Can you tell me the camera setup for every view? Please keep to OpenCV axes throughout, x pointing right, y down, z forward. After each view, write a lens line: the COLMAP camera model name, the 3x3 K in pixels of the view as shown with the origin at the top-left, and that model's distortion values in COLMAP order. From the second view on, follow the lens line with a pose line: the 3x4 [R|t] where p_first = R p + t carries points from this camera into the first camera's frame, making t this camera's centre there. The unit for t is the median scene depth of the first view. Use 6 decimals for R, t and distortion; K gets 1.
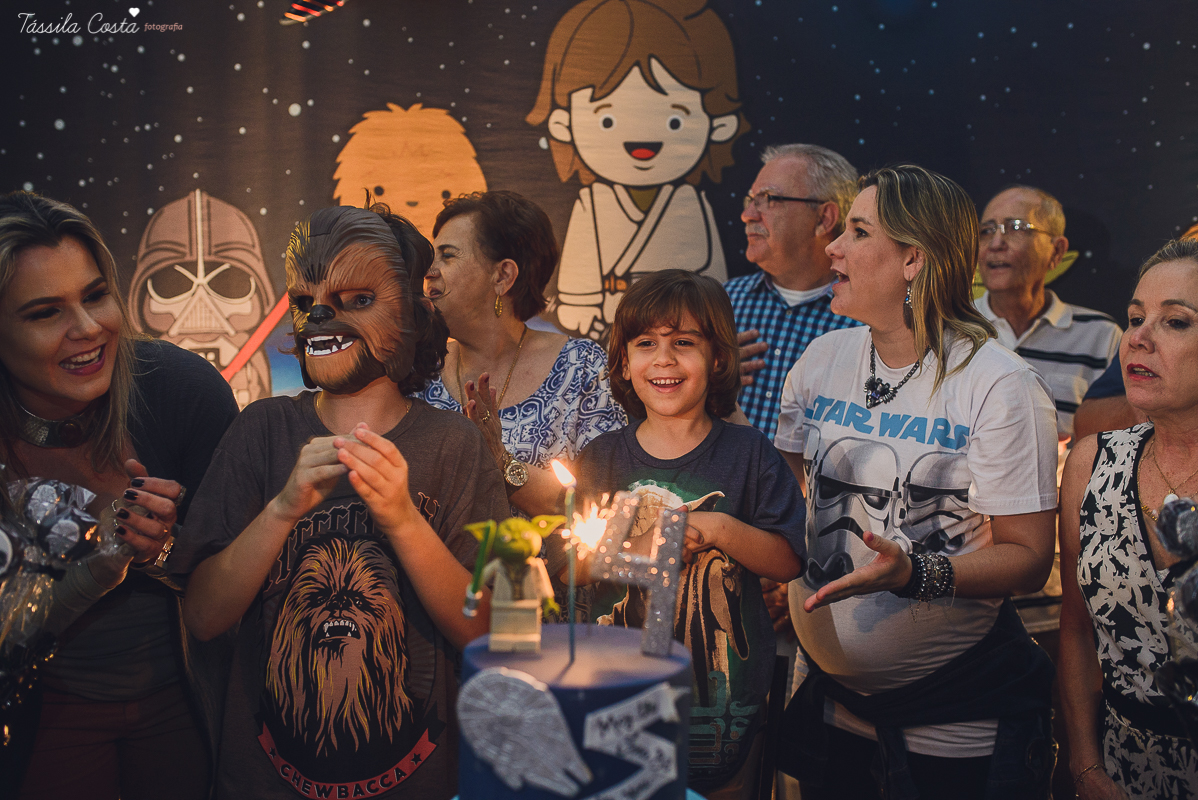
lens RADIAL K [[1143.8, 0, 599.0], [0, 1143.8, 400.0], [0, 0, 1]] dist [-0.060634, 0.076246]
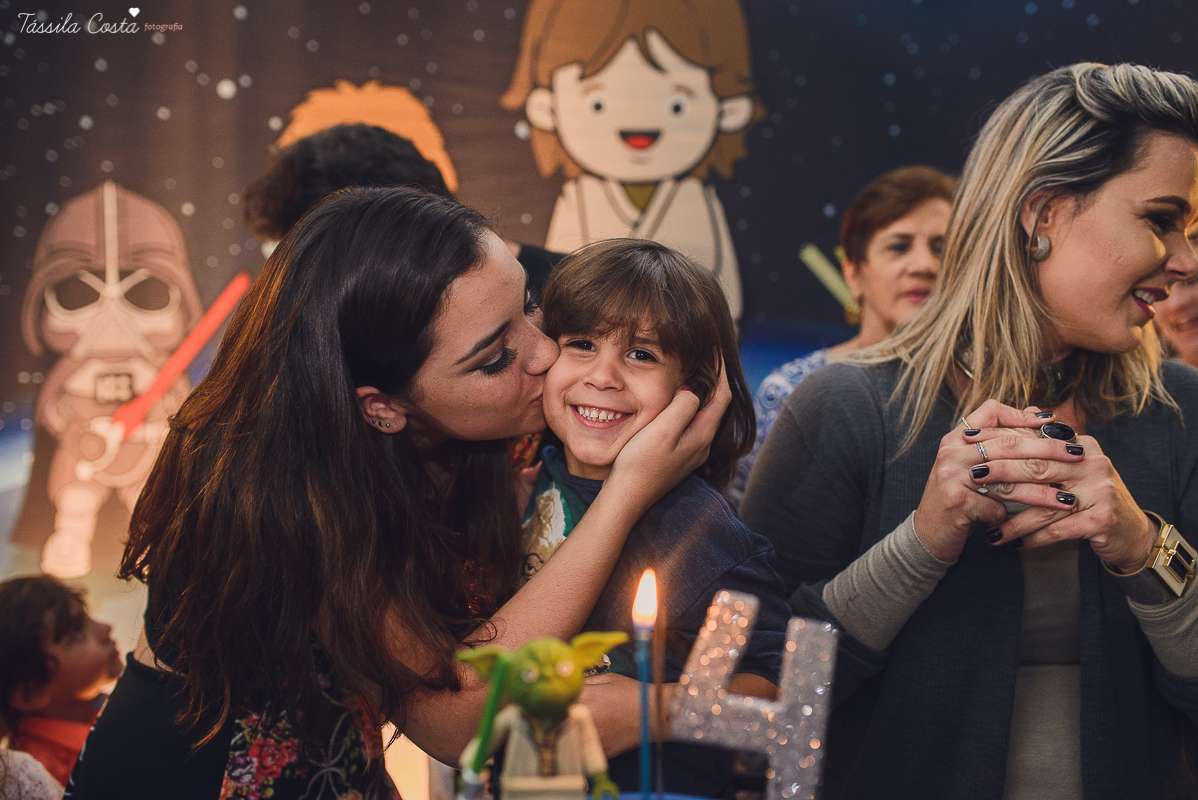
lens RADIAL K [[1149.2, 0, 599.0], [0, 1149.2, 400.0], [0, 0, 1]] dist [-0.063219, 0.074606]
pose [[0.999214, -0.001842, 0.039590, -0.026167], [0.002916, 0.999629, -0.027086, -0.001373], [-0.039525, 0.027180, 0.998849, 0.155108]]
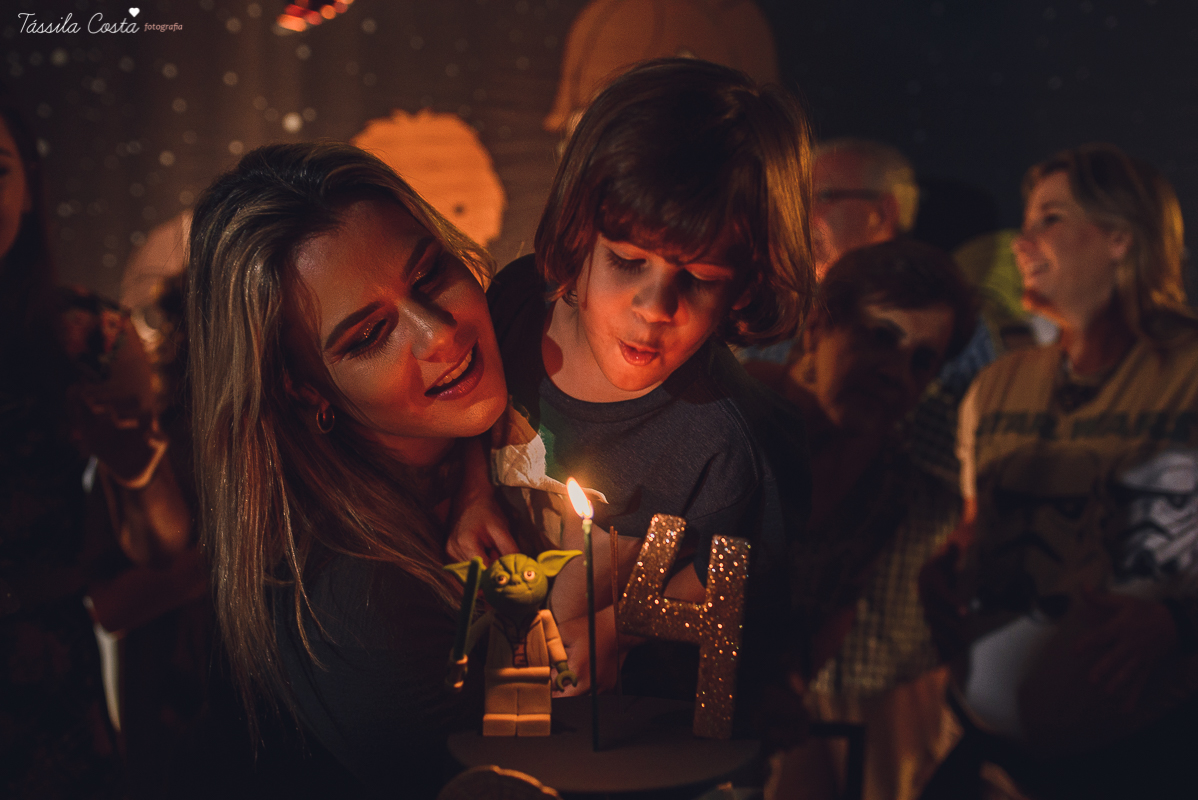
lens RADIAL K [[1149.2, 0, 599.0], [0, 1149.2, 400.0], [0, 0, 1]] dist [-0.063219, 0.074606]
pose [[0.999153, -0.025886, -0.031978, 0.002608], [0.024419, 0.998668, -0.045458, 0.015728], [0.033112, 0.044638, 0.998454, 0.102428]]
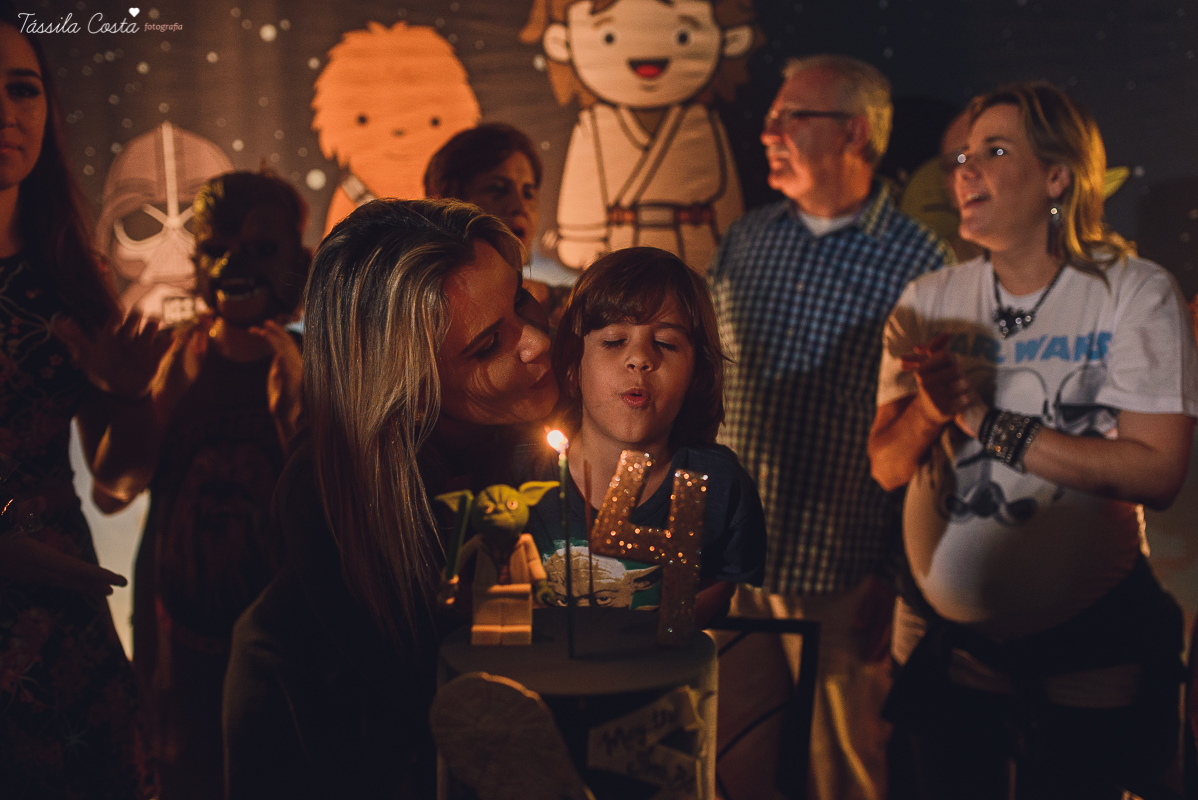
lens RADIAL K [[1149.2, 0, 599.0], [0, 1149.2, 400.0], [0, 0, 1]] dist [-0.063219, 0.074606]
pose [[0.999734, -0.020491, -0.010612, 0.003257], [0.020982, 0.998604, 0.048478, 0.001882], [0.009604, -0.048688, 0.998768, 0.070558]]
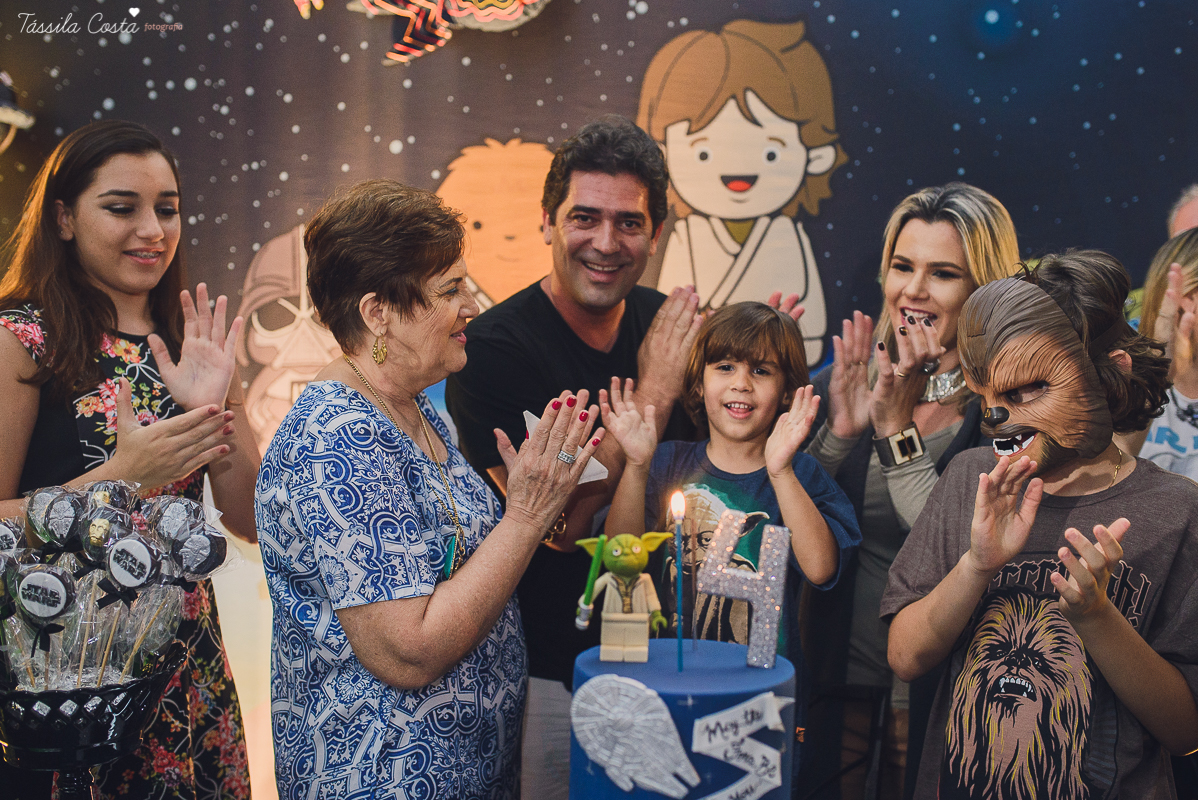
lens RADIAL K [[1179.8, 0, 599.0], [0, 1179.8, 400.0], [0, 0, 1]] dist [-0.066818, 0.091344]
pose [[0.997182, 0.001619, -0.075006, -0.006426], [-0.004146, 0.999428, -0.033555, 0.006730], [0.074909, 0.033772, 0.996618, -0.031592]]
